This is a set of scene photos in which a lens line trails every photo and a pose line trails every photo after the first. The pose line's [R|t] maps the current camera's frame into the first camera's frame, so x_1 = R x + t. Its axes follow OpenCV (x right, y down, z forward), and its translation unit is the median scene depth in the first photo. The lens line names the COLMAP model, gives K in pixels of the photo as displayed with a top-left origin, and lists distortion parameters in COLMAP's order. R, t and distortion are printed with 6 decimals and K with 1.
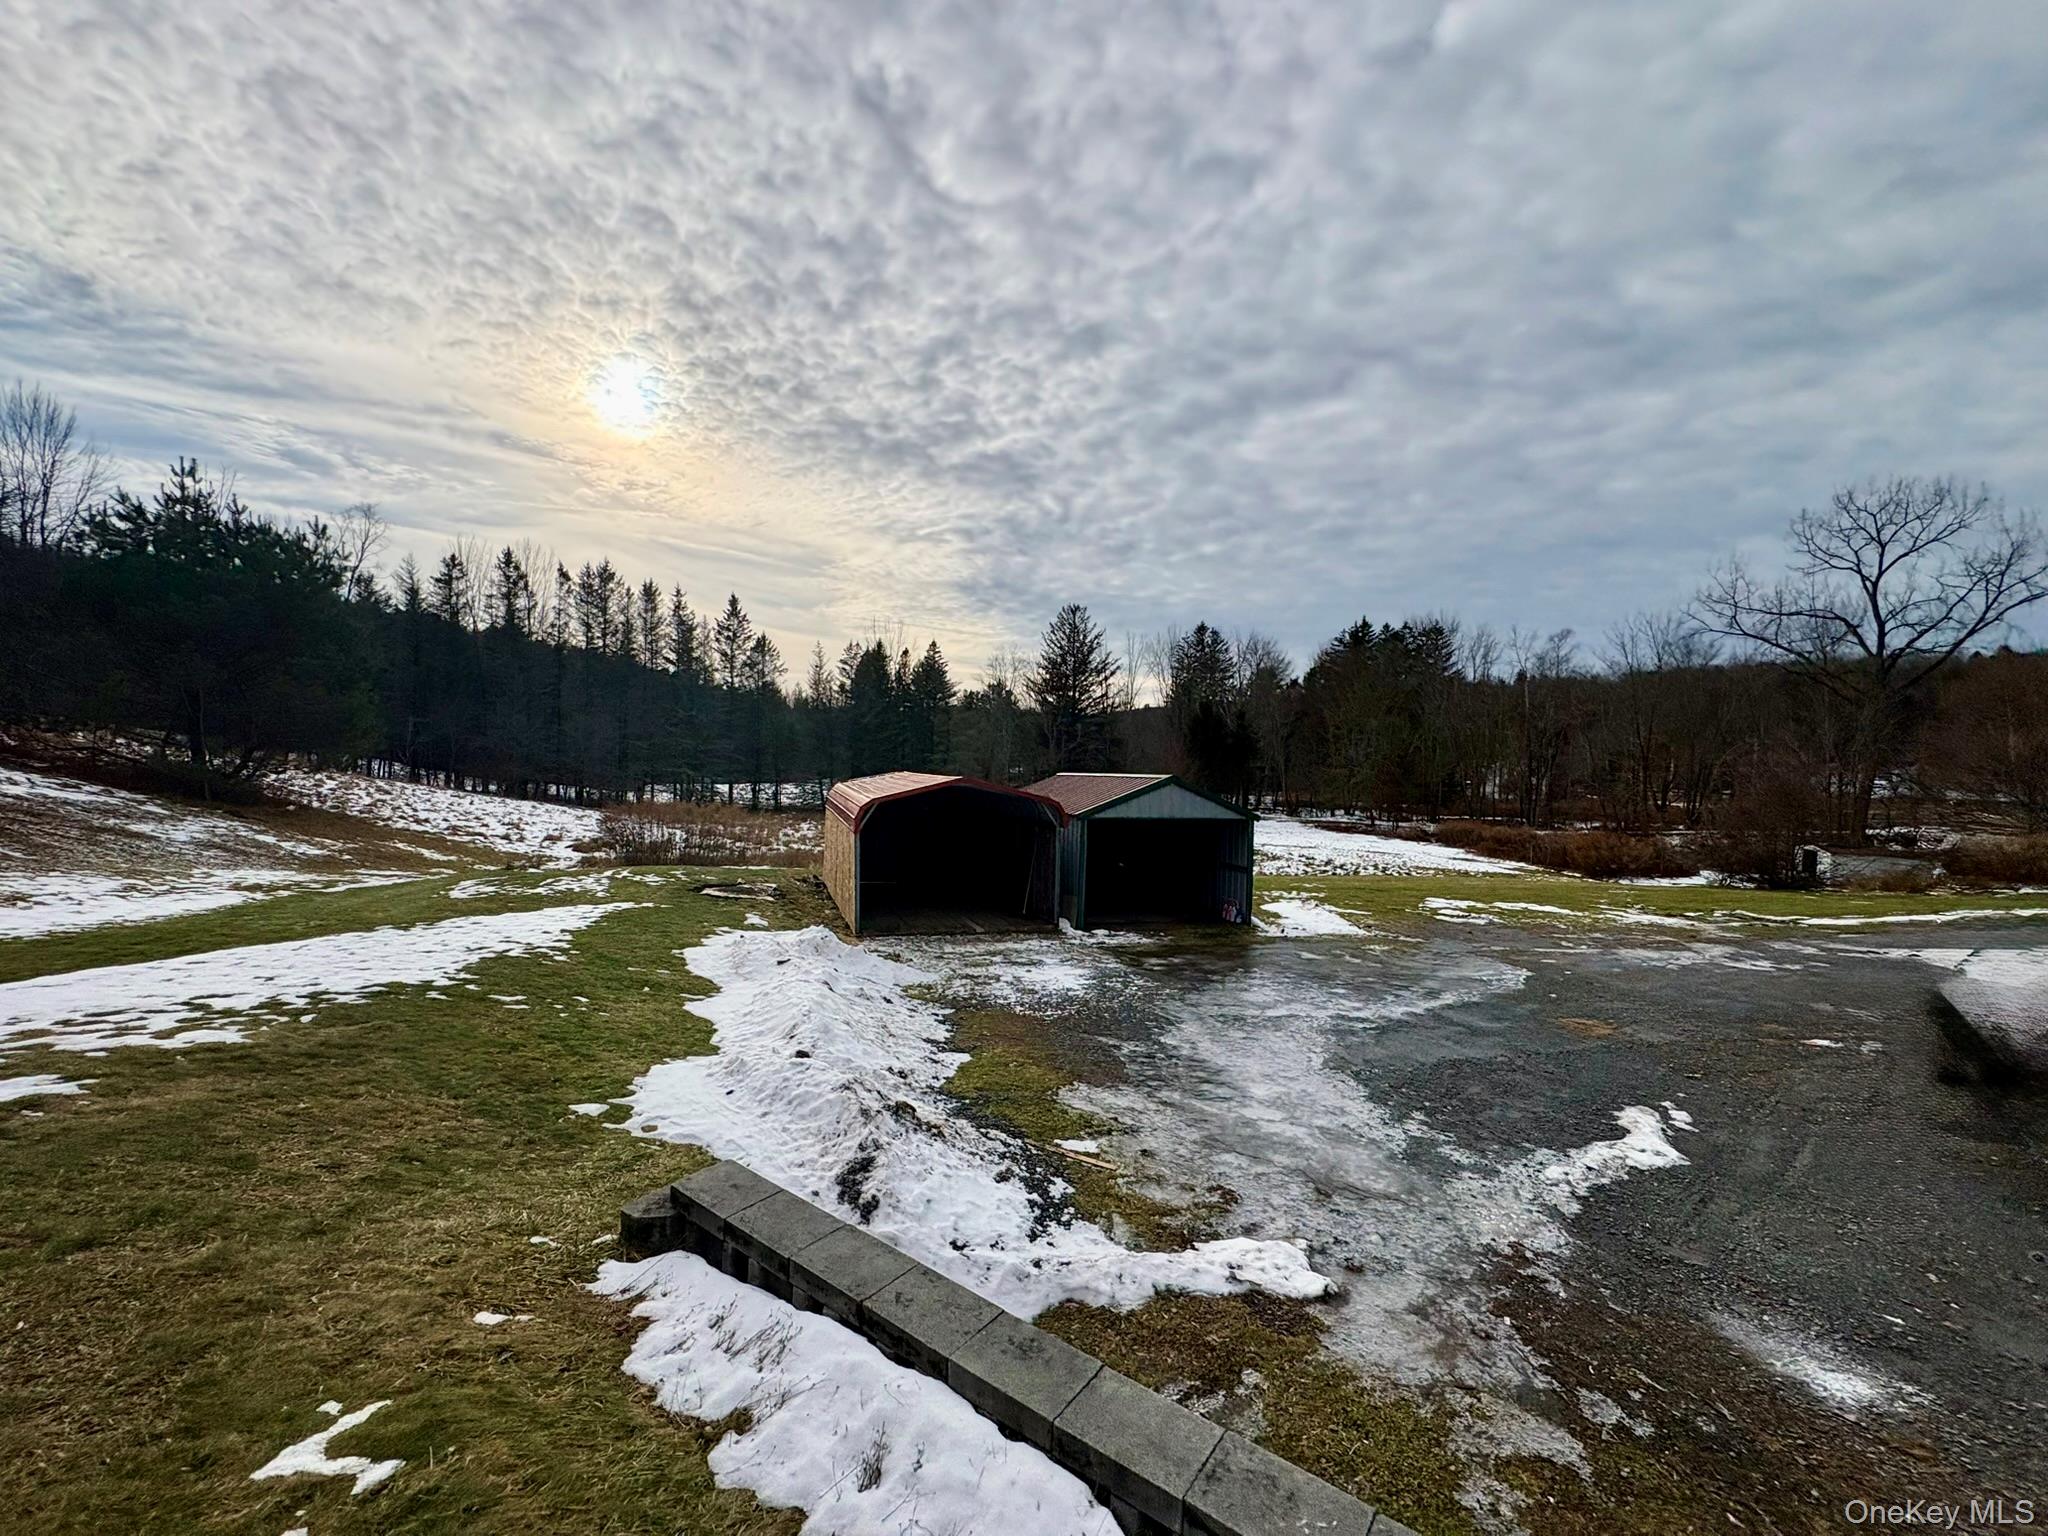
lens RADIAL K [[803.4, 0, 1018.2], [0, 803.4, 766.6], [0, 0, 1]] dist [0.000709, 0.000073]
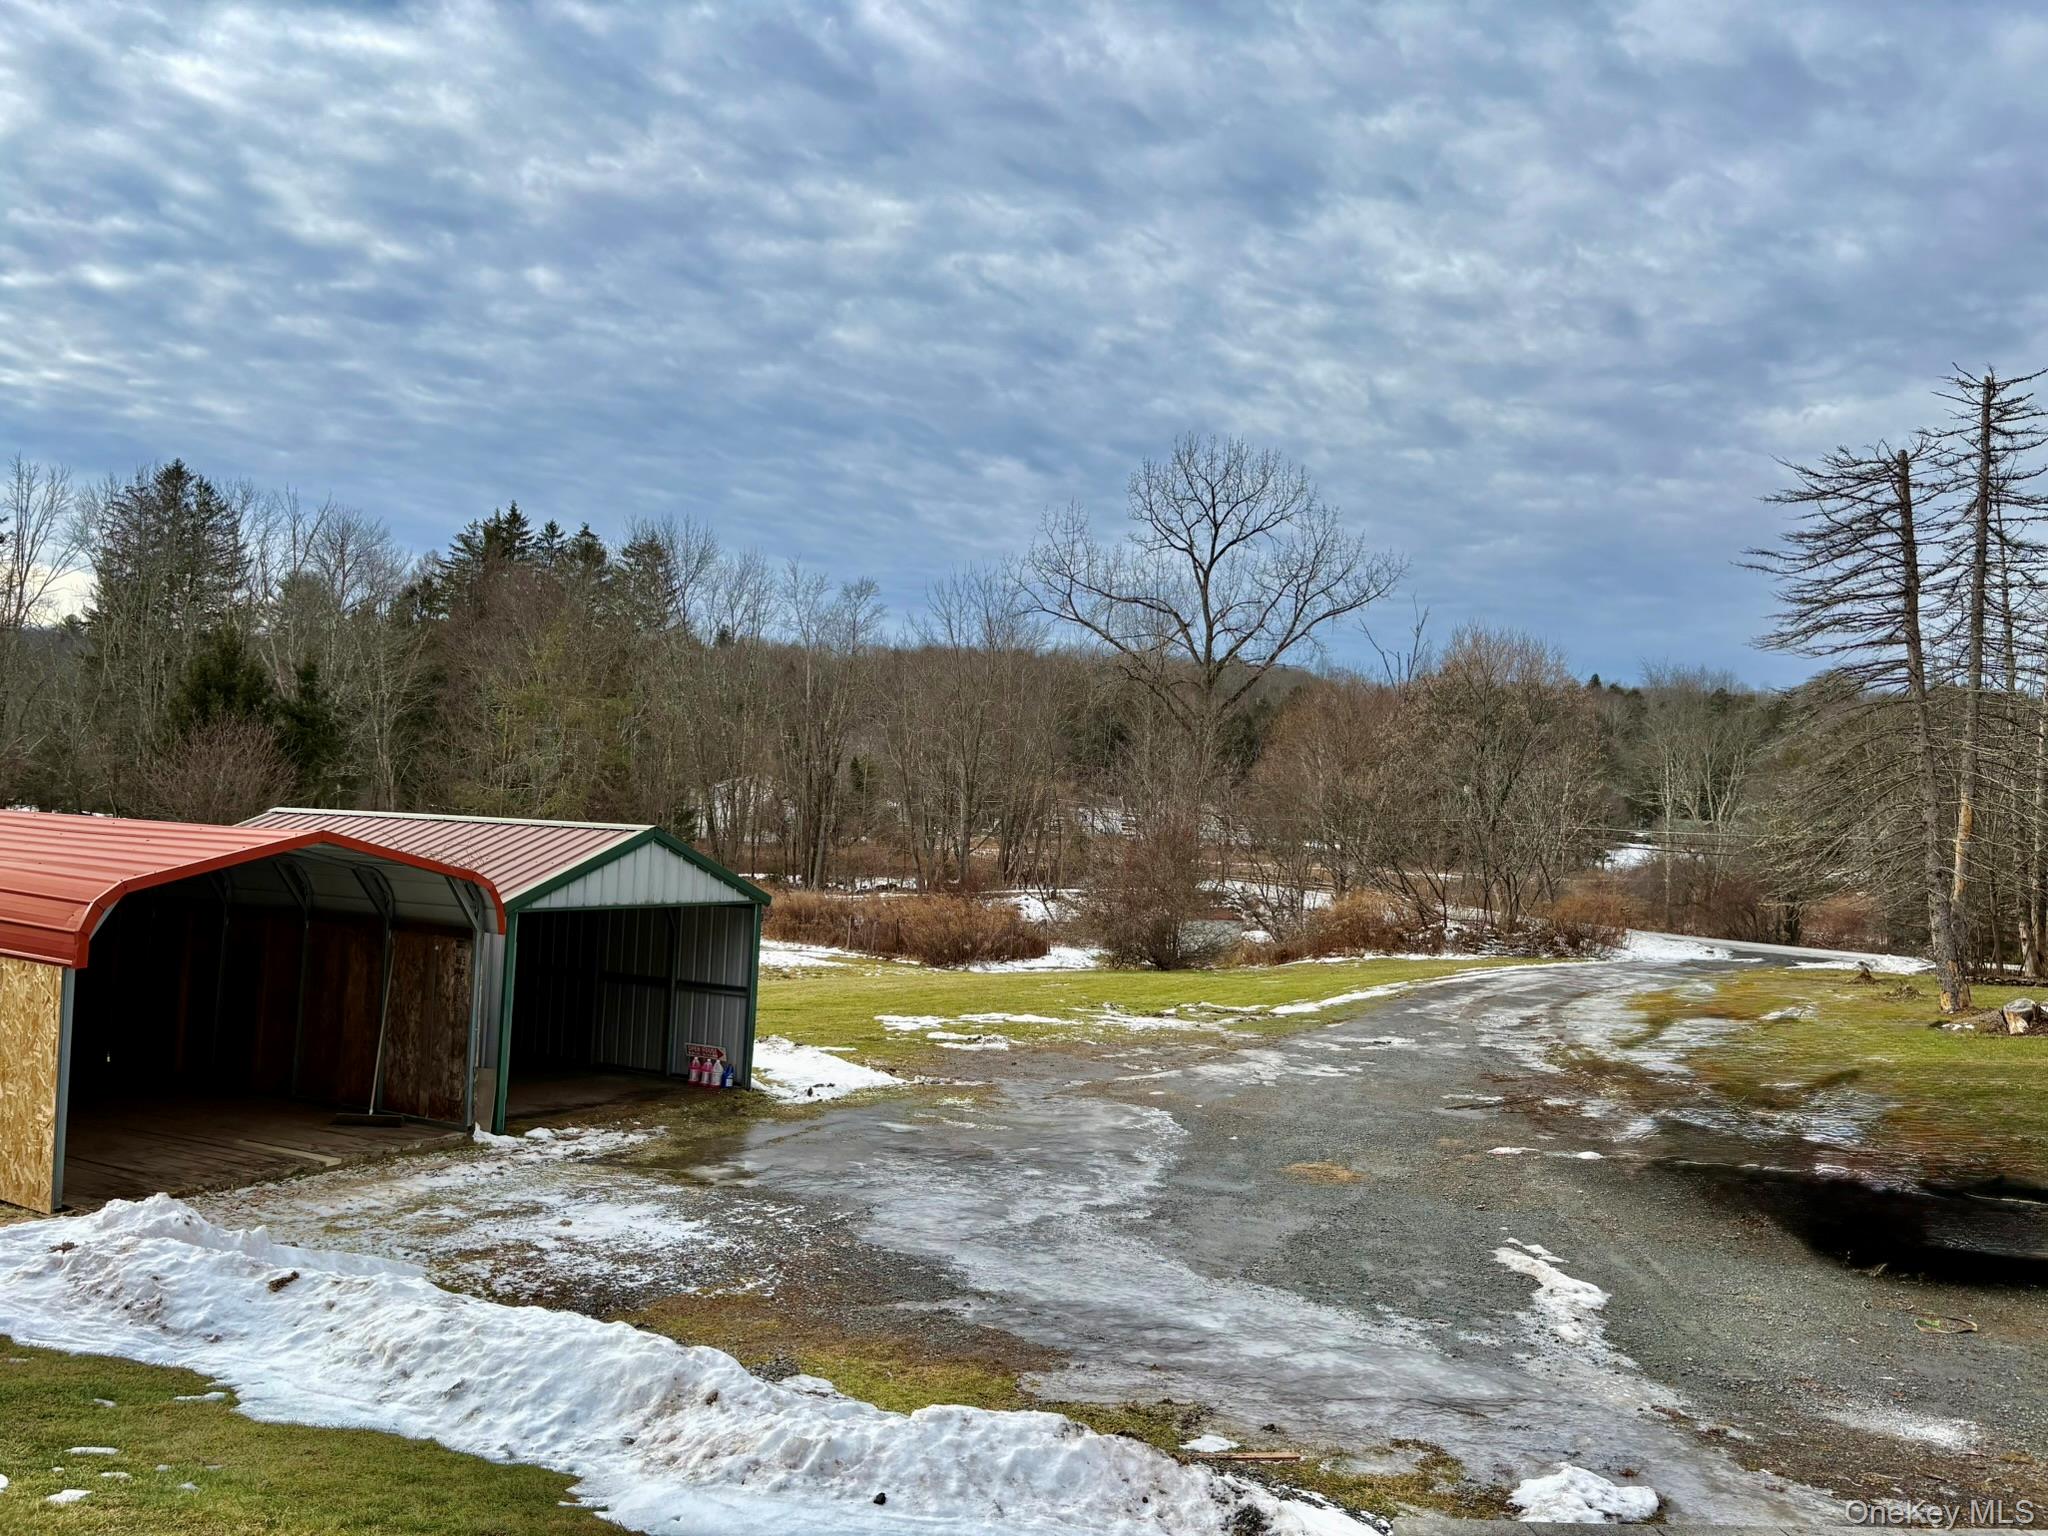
lens RADIAL K [[1539.1, 0, 1019.7], [0, 1539.1, 759.5], [0, 0, 1]] dist [0.048711, -0.057661]
pose [[0.732738, 0.038606, 0.679415, -0.507486], [-0.031123, 0.999246, -0.023214, -0.026503], [-0.679799, -0.004136, 0.733387, 0.104584]]
